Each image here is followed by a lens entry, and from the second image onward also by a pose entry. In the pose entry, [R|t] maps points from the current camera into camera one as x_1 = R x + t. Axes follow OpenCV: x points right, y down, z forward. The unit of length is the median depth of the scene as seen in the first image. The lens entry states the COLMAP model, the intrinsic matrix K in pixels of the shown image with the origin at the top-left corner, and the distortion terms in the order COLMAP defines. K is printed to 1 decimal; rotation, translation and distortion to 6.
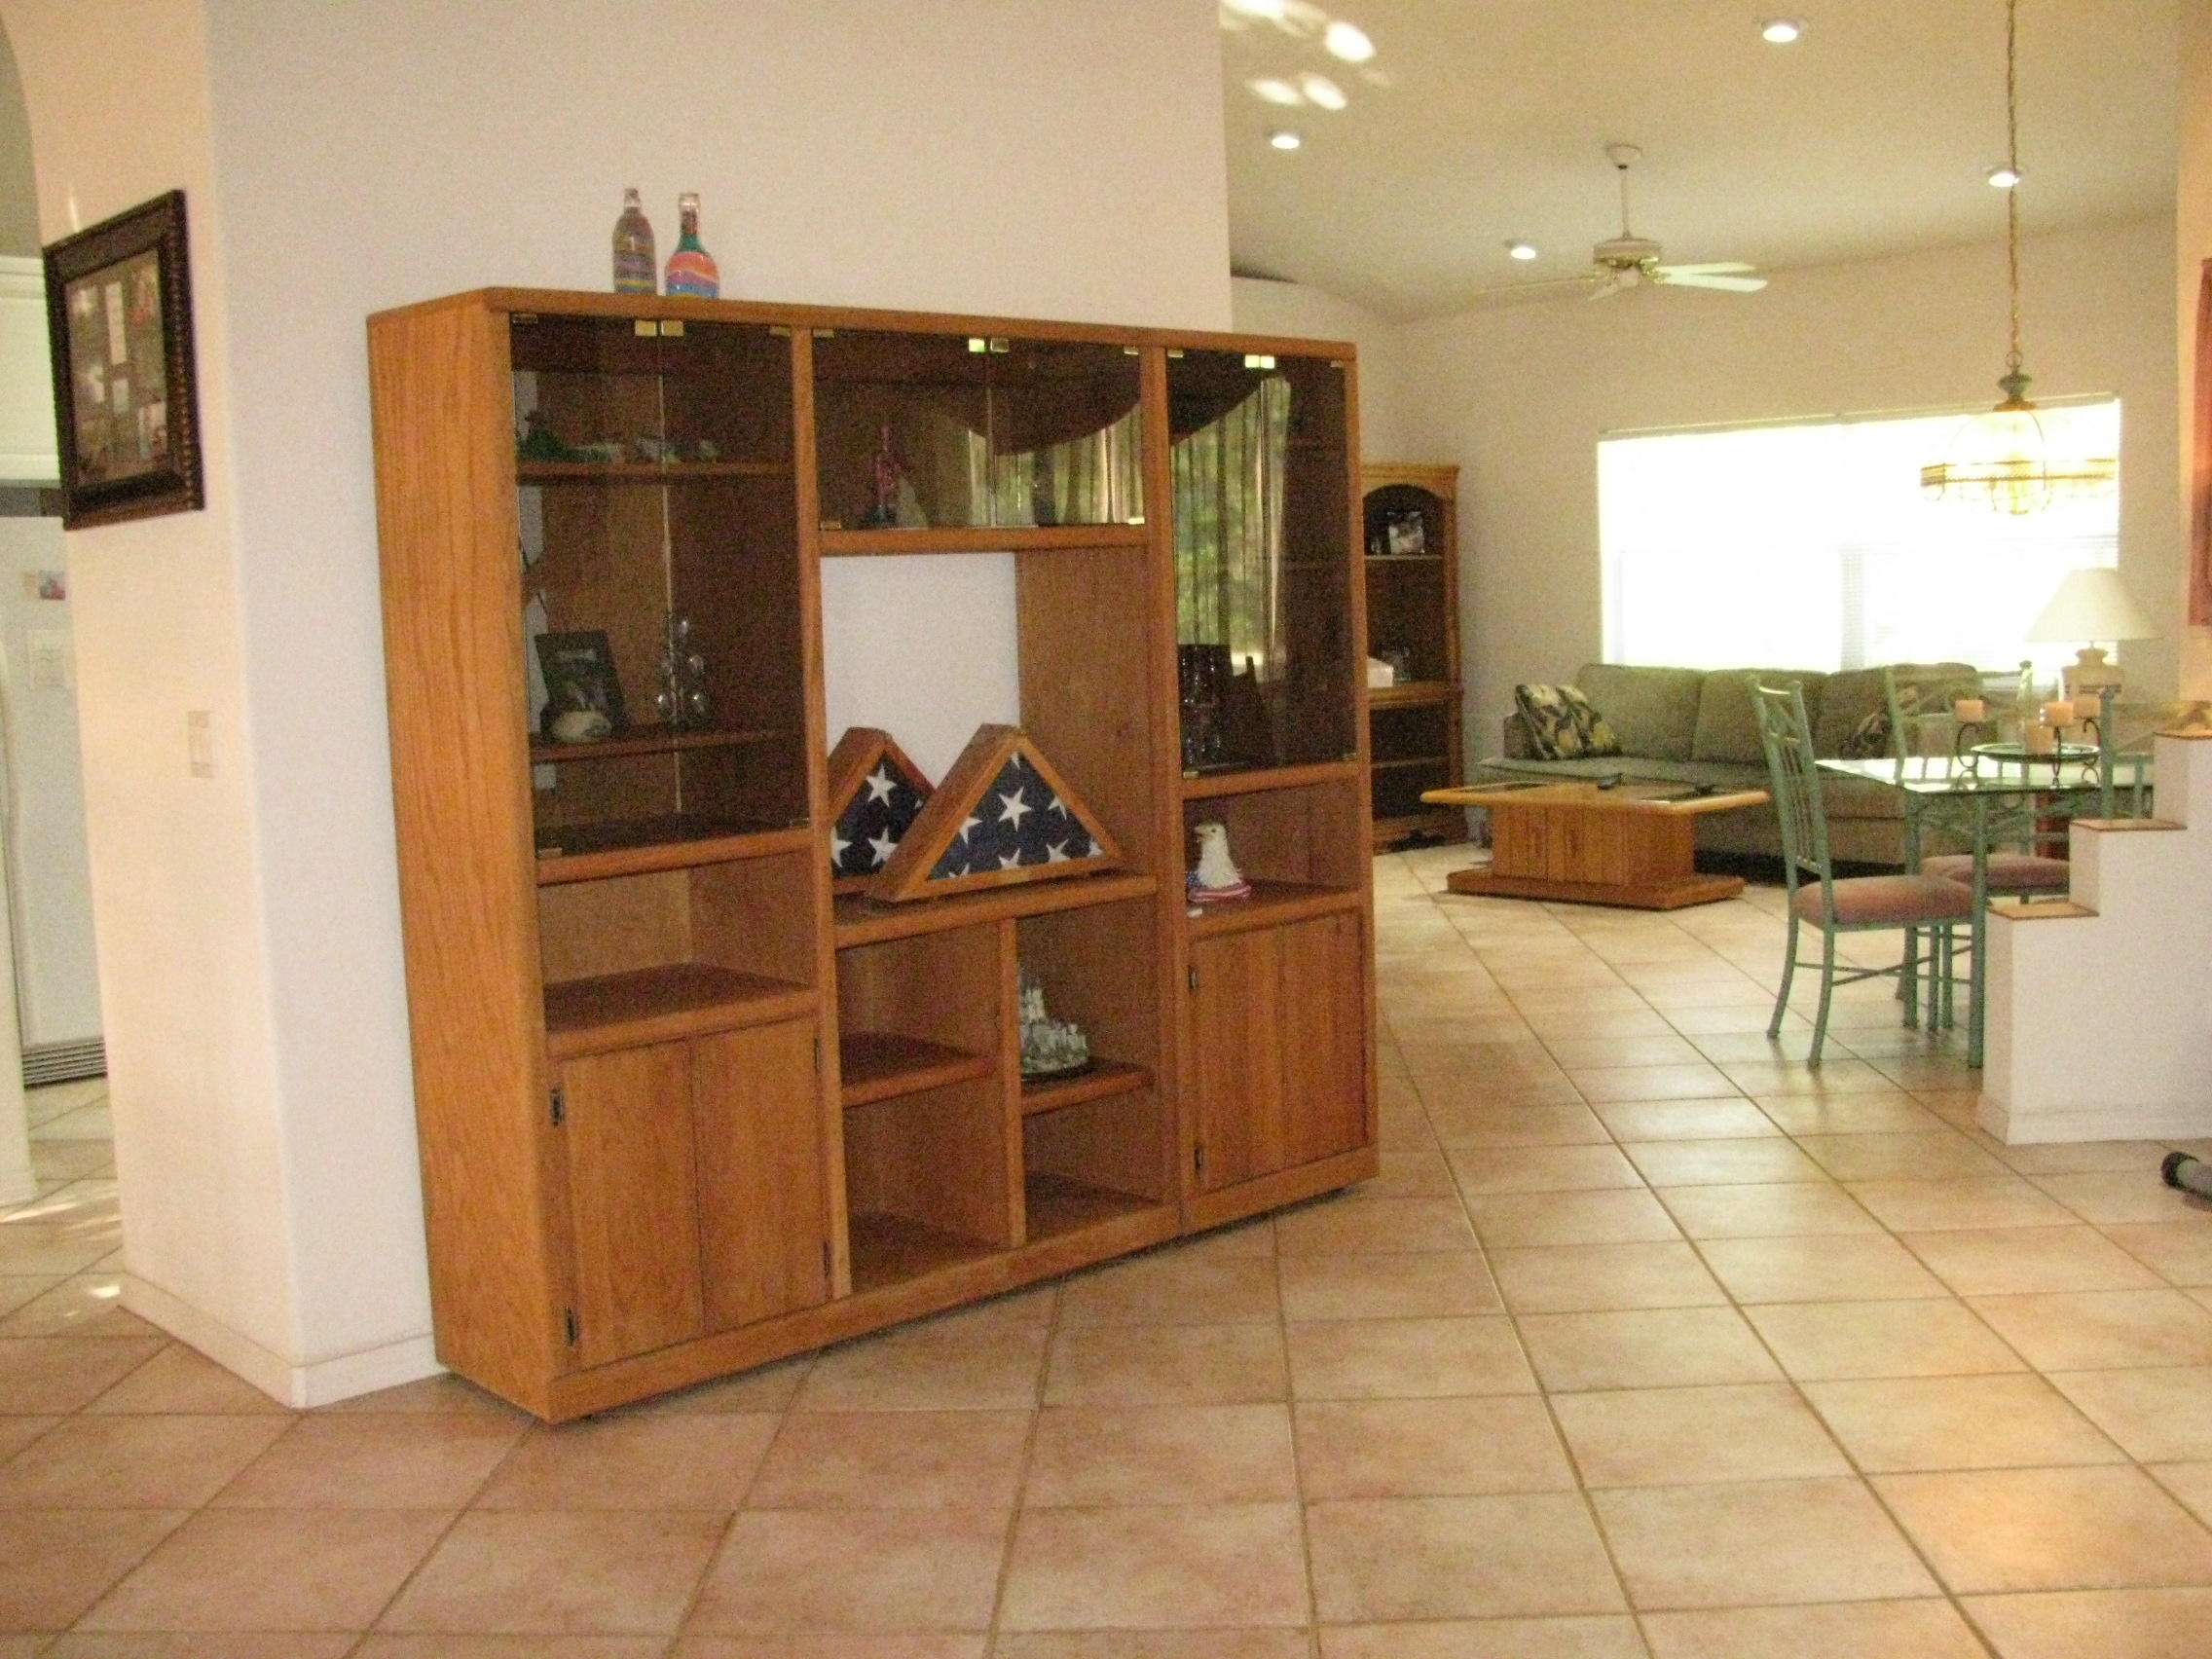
lens RADIAL K [[2280.7, 0, 1136.6], [0, 2280.7, 901.8], [0, 0, 1]] dist [-0.207634, 0.226781]
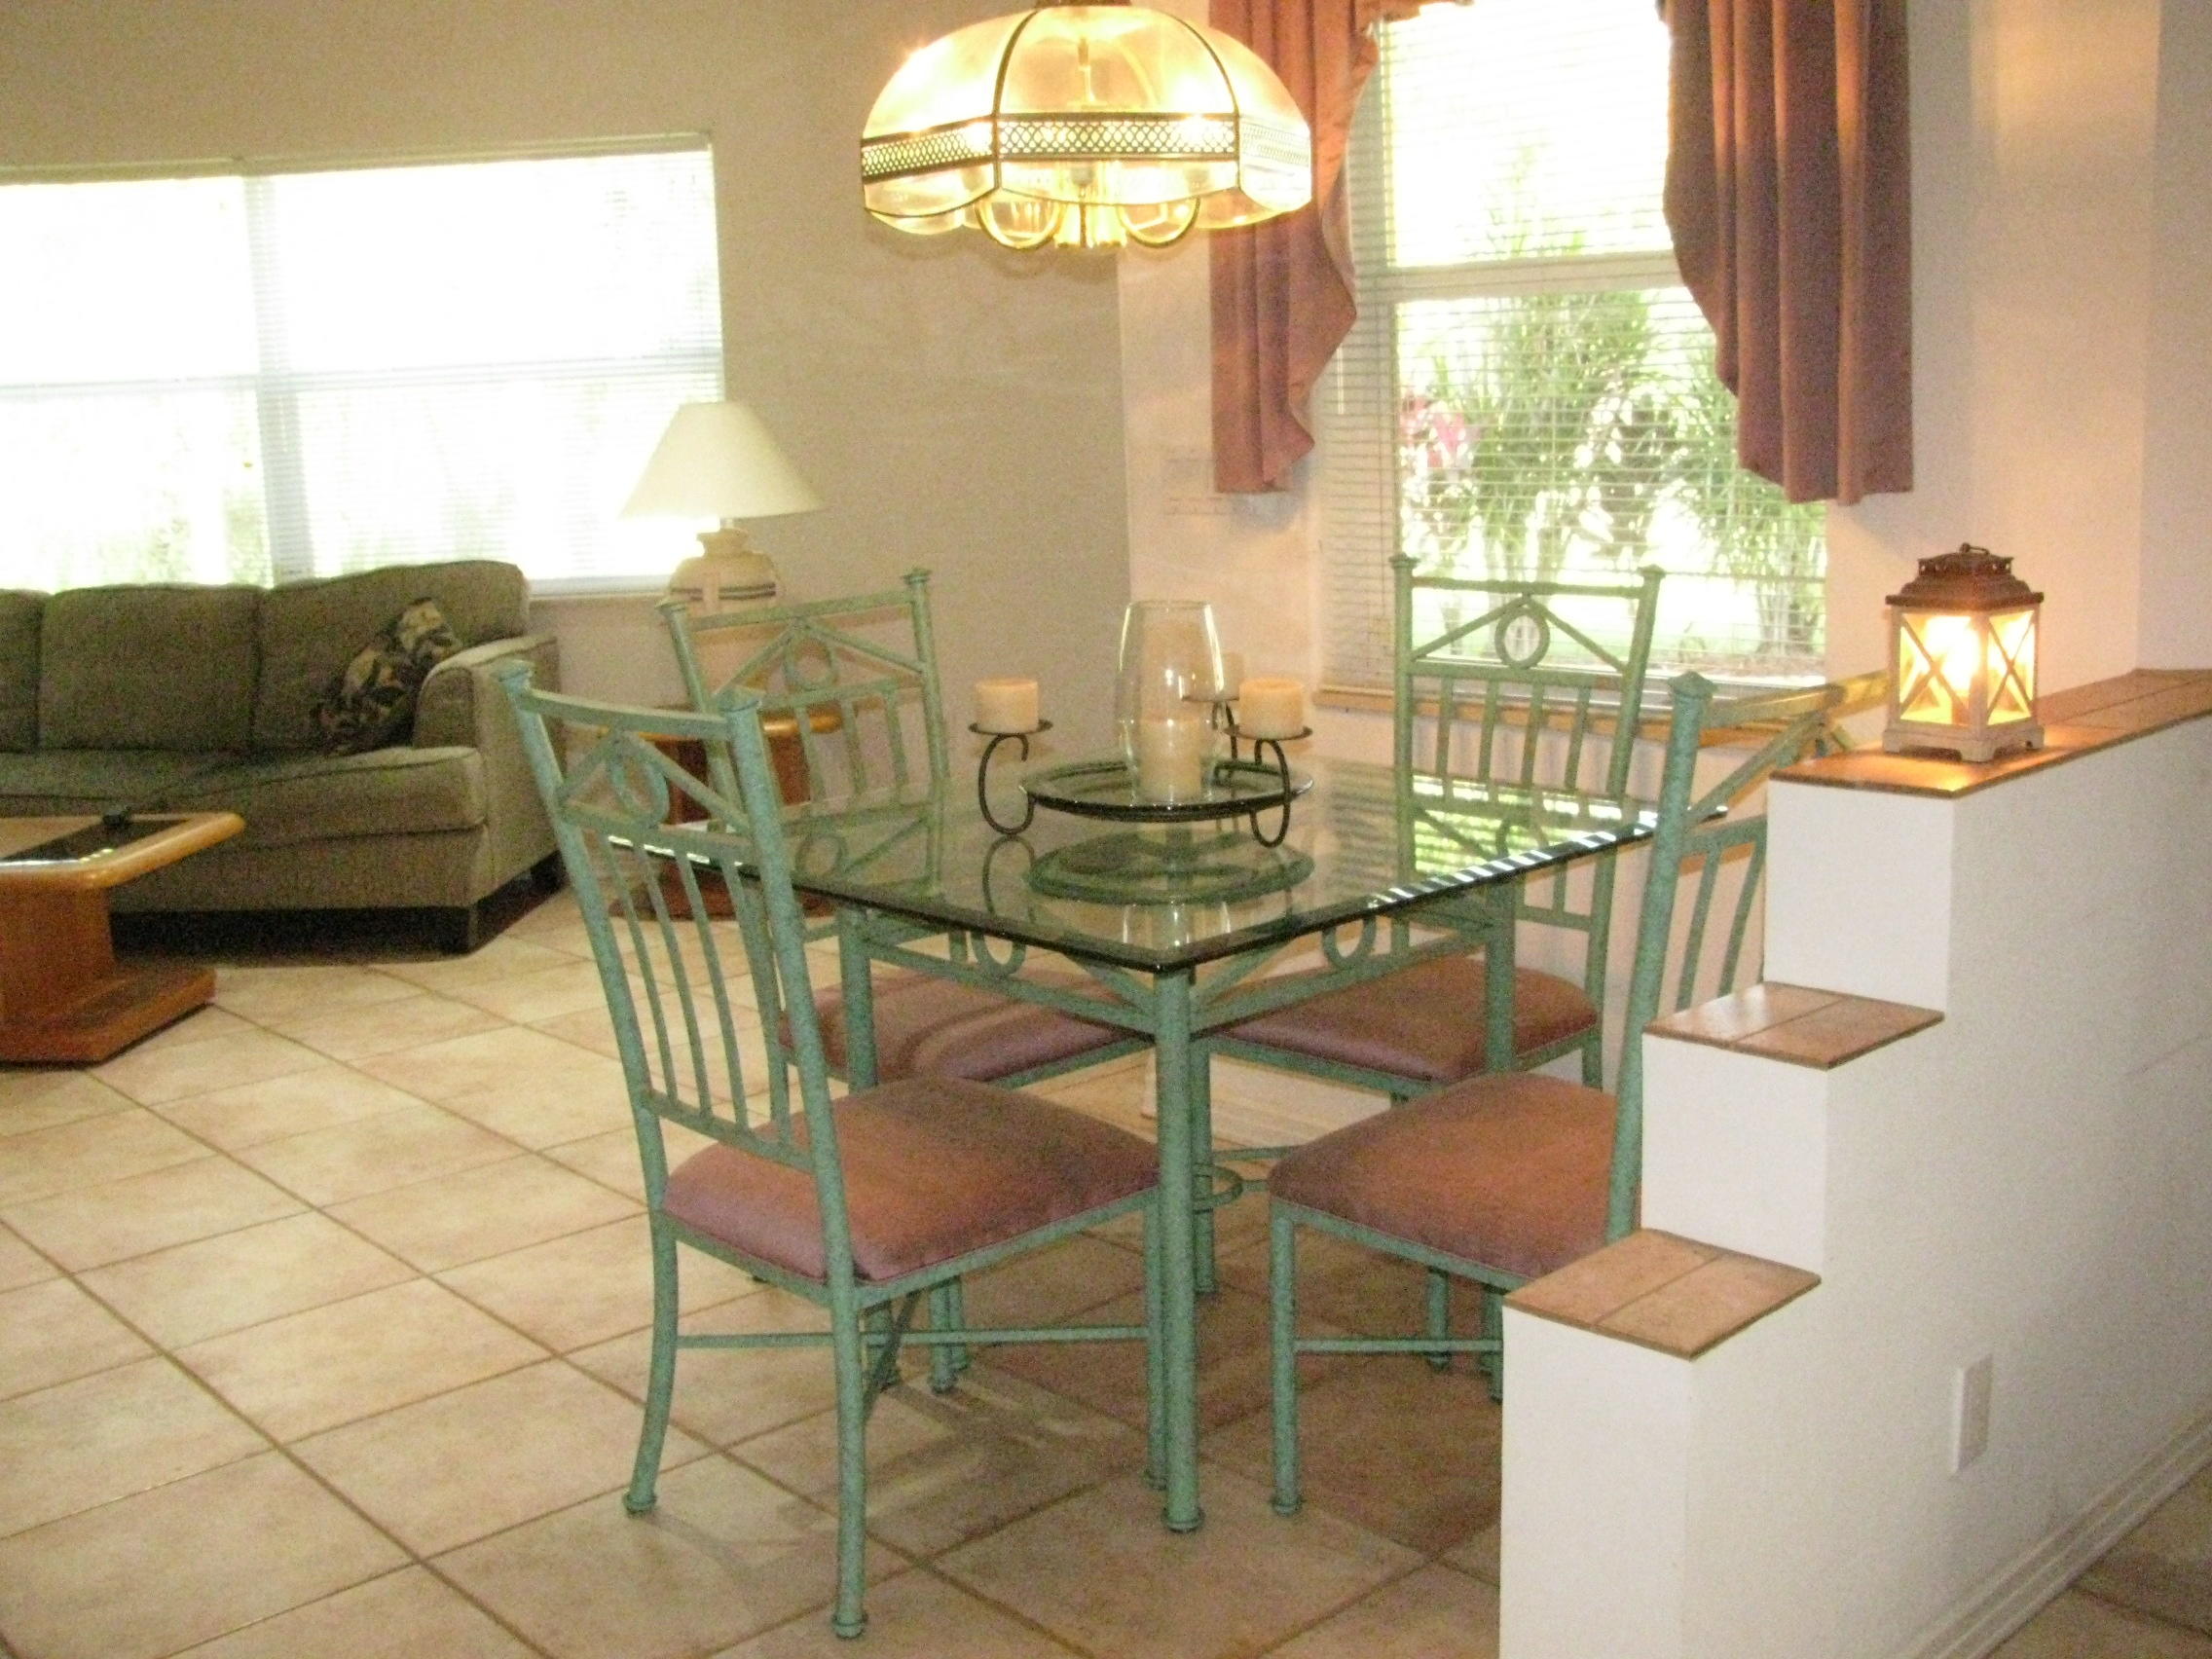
lens RADIAL K [[2280.7, 0, 1136.6], [0, 2280.7, 901.8], [0, 0, 1]] dist [-0.207634, 0.226781]
pose [[0.708493, -0.131315, 0.693393, 0.046011], [0.092013, 0.991337, 0.093723, -0.049250], [-0.699694, -0.002601, 0.714438, 0.382288]]
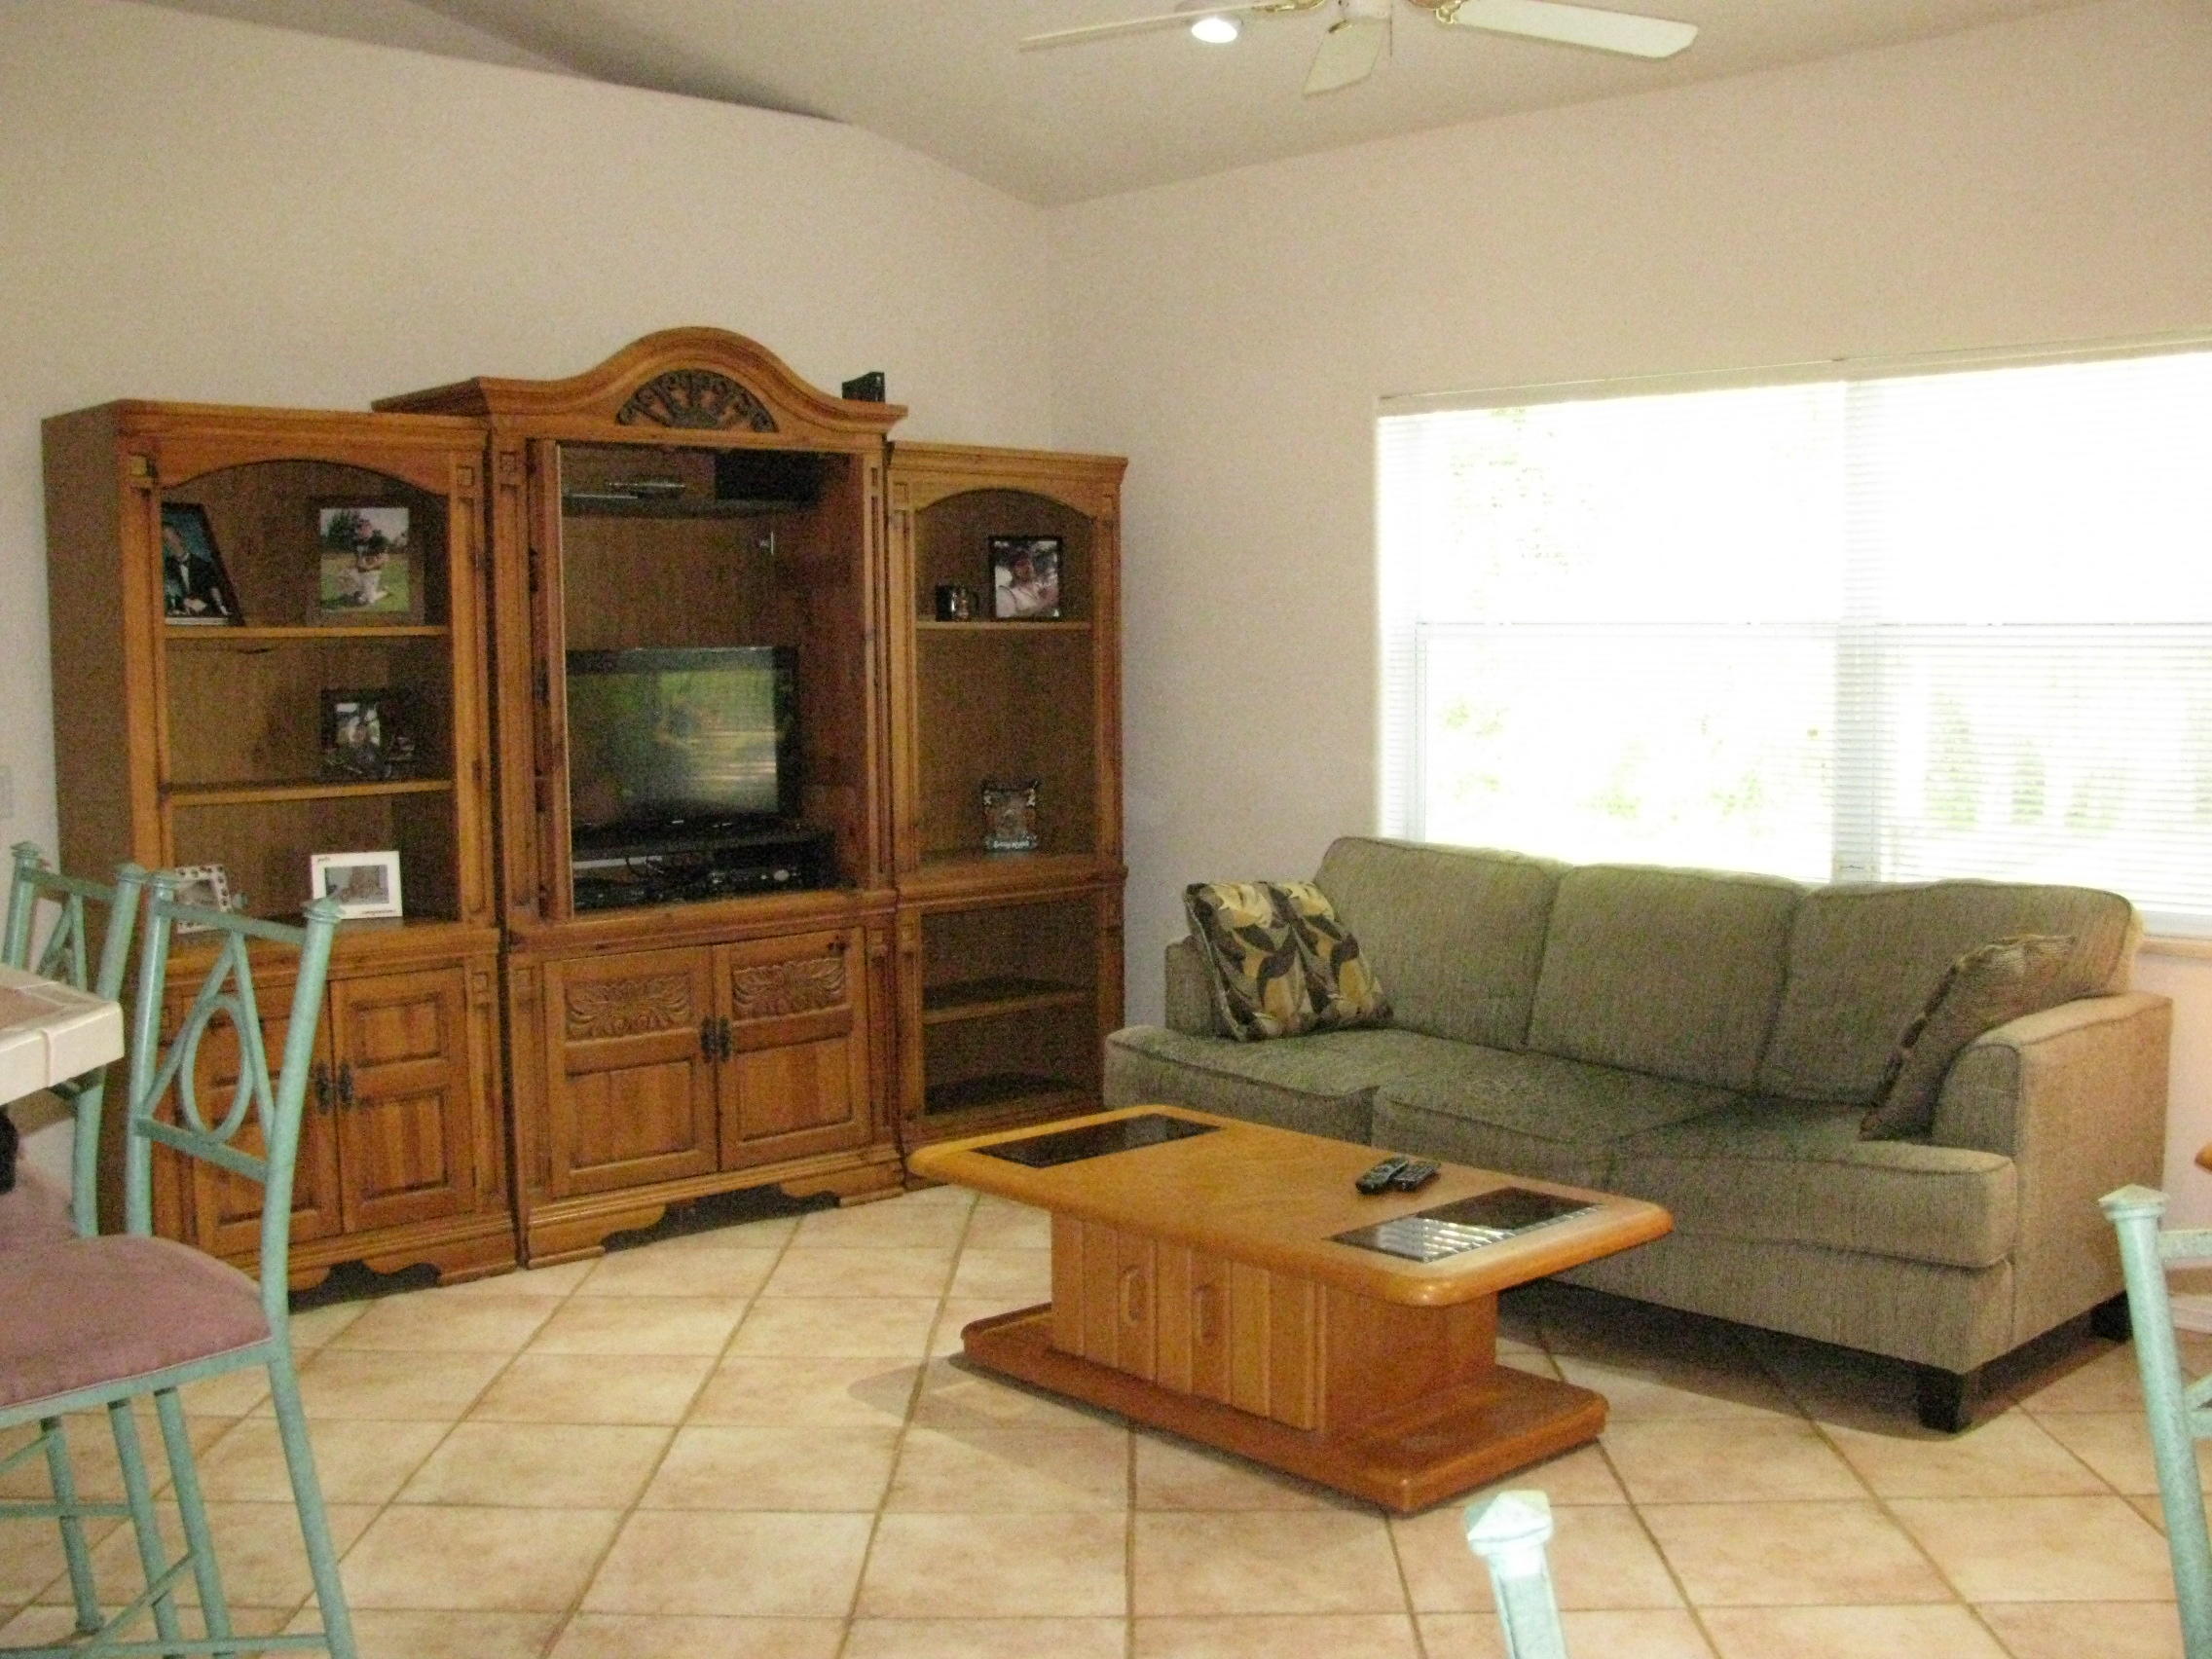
lens RADIAL K [[2280.7, 0, 1136.6], [0, 2280.7, 901.8], [0, 0, 1]] dist [-0.207634, 0.226781]
pose [[0.999481, 0.023390, 0.022166, 0.144780], [-0.023101, 0.999645, -0.013239, -0.084815], [-0.022467, 0.012720, 0.999667, 0.488056]]
